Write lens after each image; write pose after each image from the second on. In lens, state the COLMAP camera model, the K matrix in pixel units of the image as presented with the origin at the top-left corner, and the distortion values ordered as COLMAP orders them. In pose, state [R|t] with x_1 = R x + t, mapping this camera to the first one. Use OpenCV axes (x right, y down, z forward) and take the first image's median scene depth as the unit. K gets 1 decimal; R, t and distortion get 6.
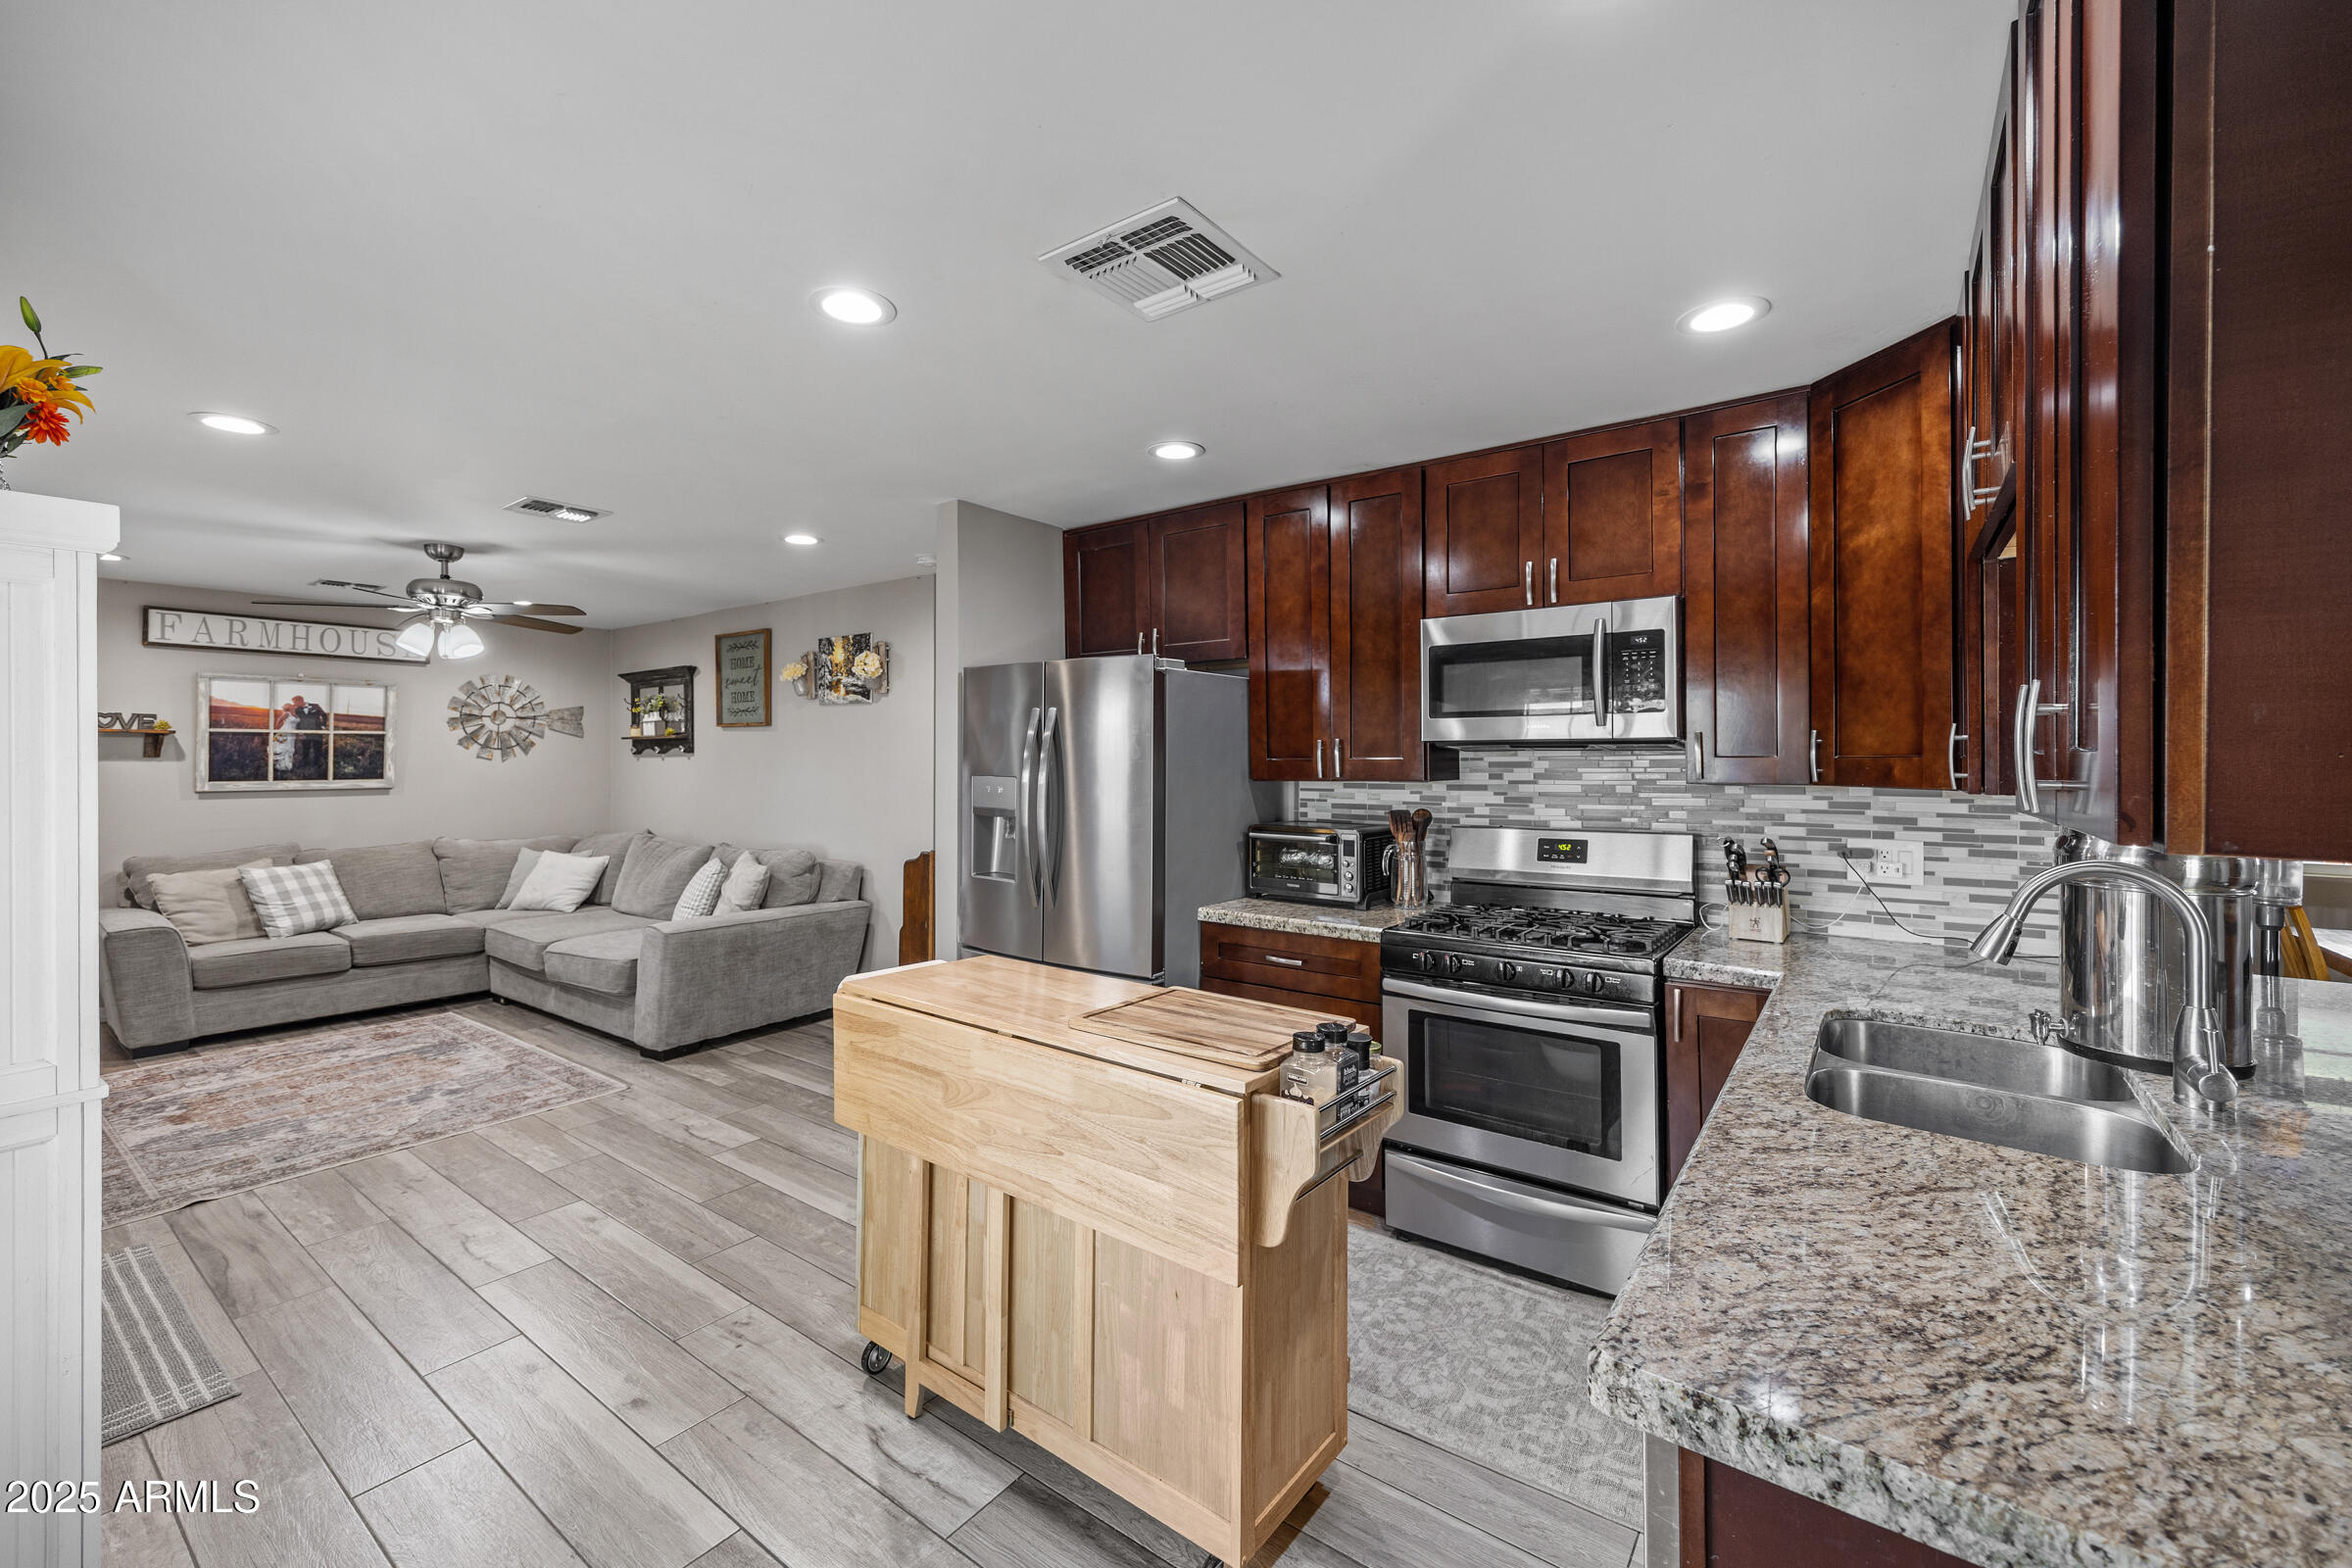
lens RADIAL K [[950.7, 0, 1156.0], [0, 950.7, 751.9], [0, 0, 1]] dist [0.007147, -0.000302]
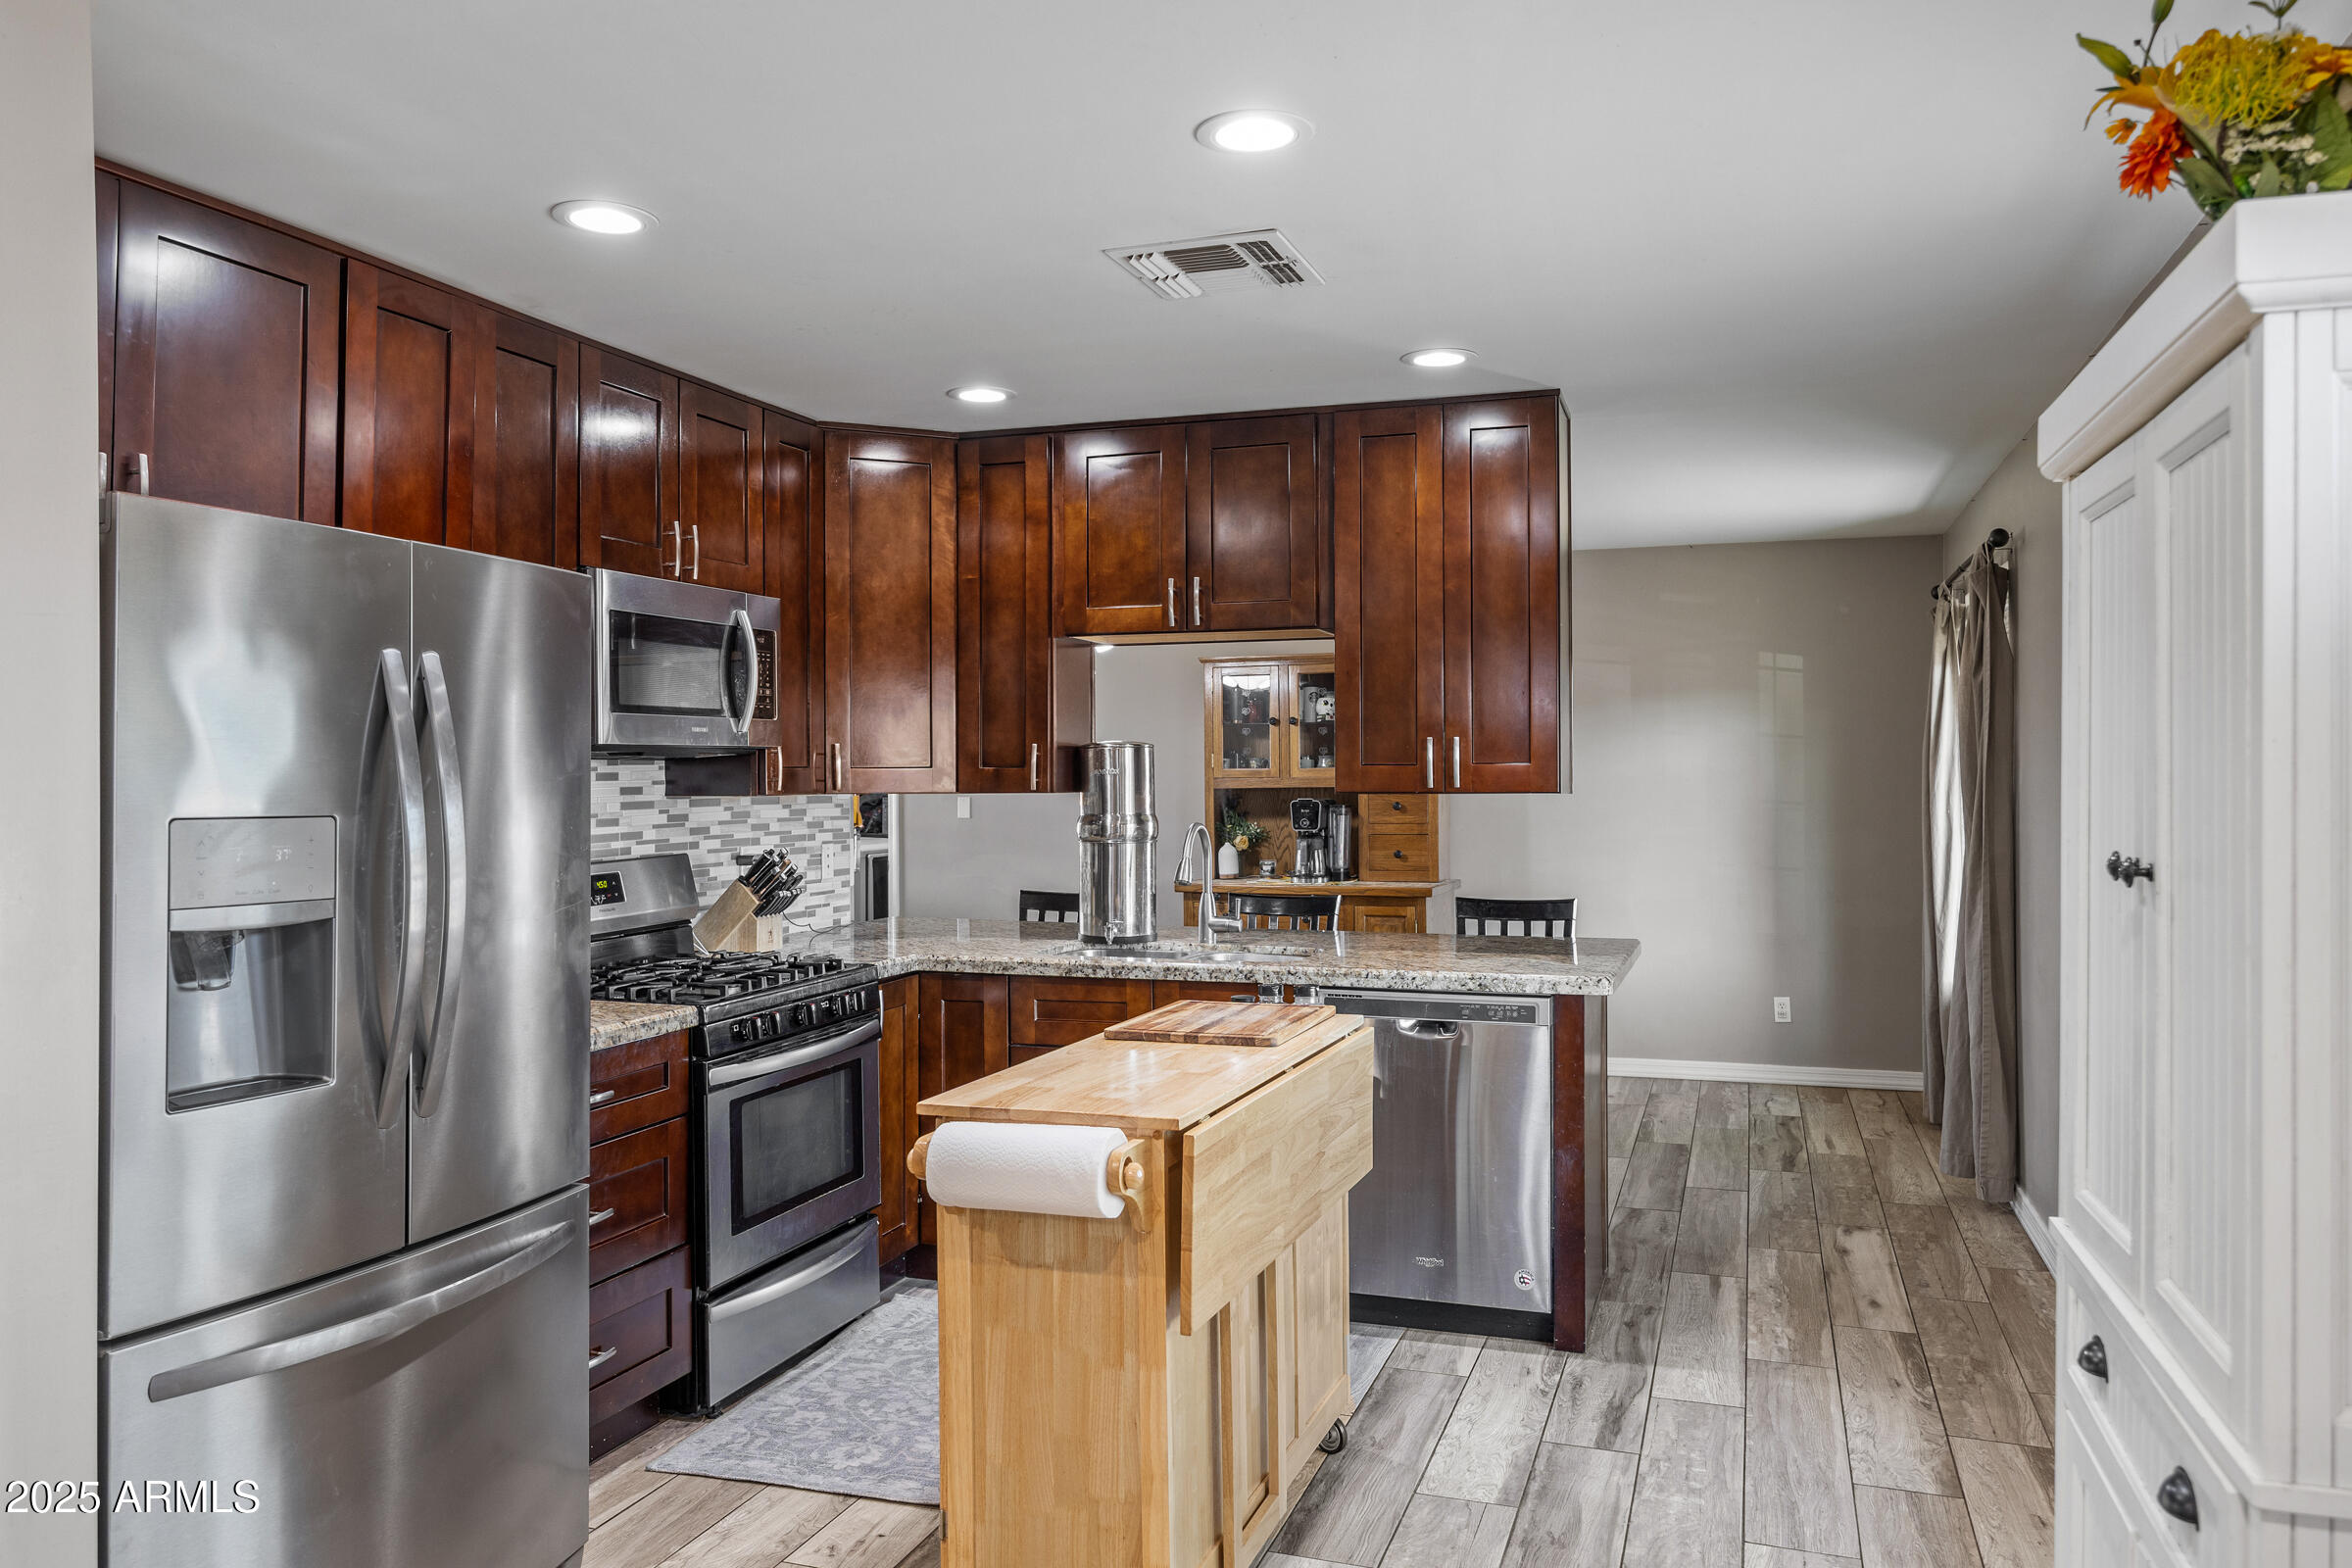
lens RADIAL K [[1681.8, 0, 1177.4], [0, 1681.8, 761.4], [0, 0, 1]] dist [-0.001397, 0.005139]
pose [[-0.304096, 0.004437, 0.952631, -0.584966], [-0.004658, 0.999970, -0.006144, 0.003784], [-0.952630, -0.006306, -0.304066, 0.560358]]
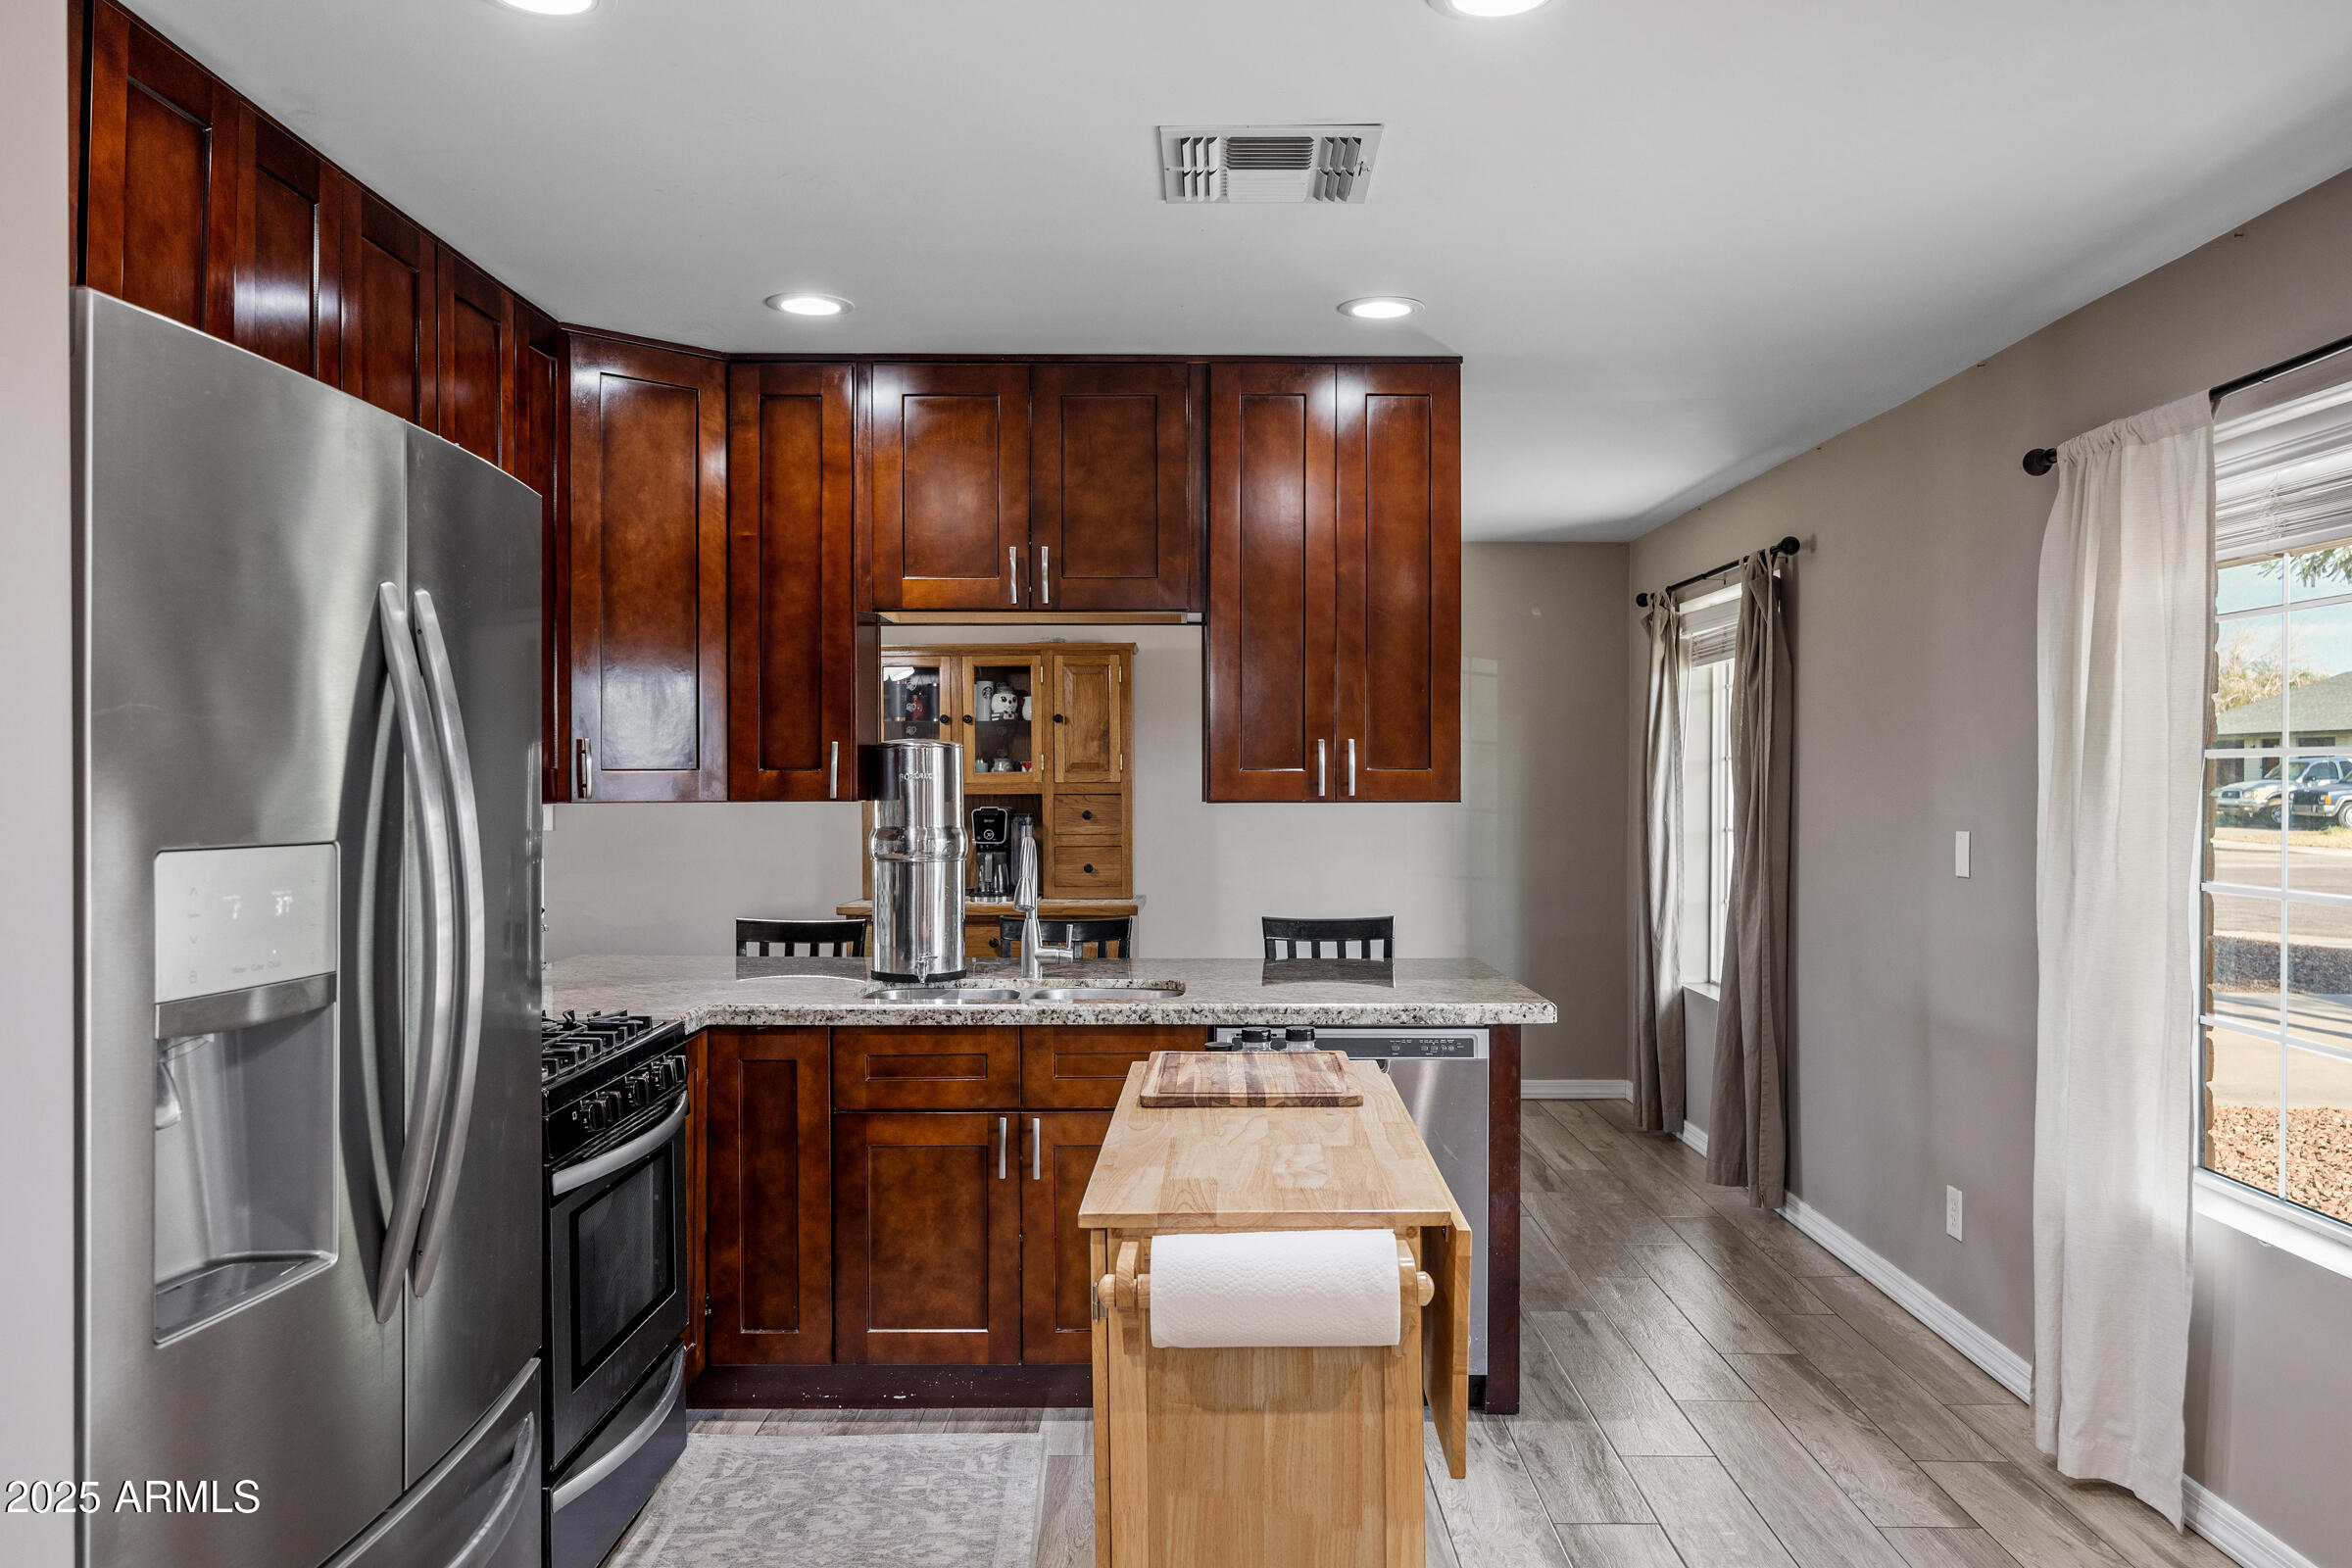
lens RADIAL K [[1774.9, 0, 1194.7], [0, 1774.9, 794.6], [0, 0, 1]] dist [0.003371, -0.002703]
pose [[-0.600915, -0.011763, 0.799227, -0.419437], [-0.008978, 0.999928, 0.007967, 0.004781], [-0.799263, -0.002388, -0.600977, 0.701434]]
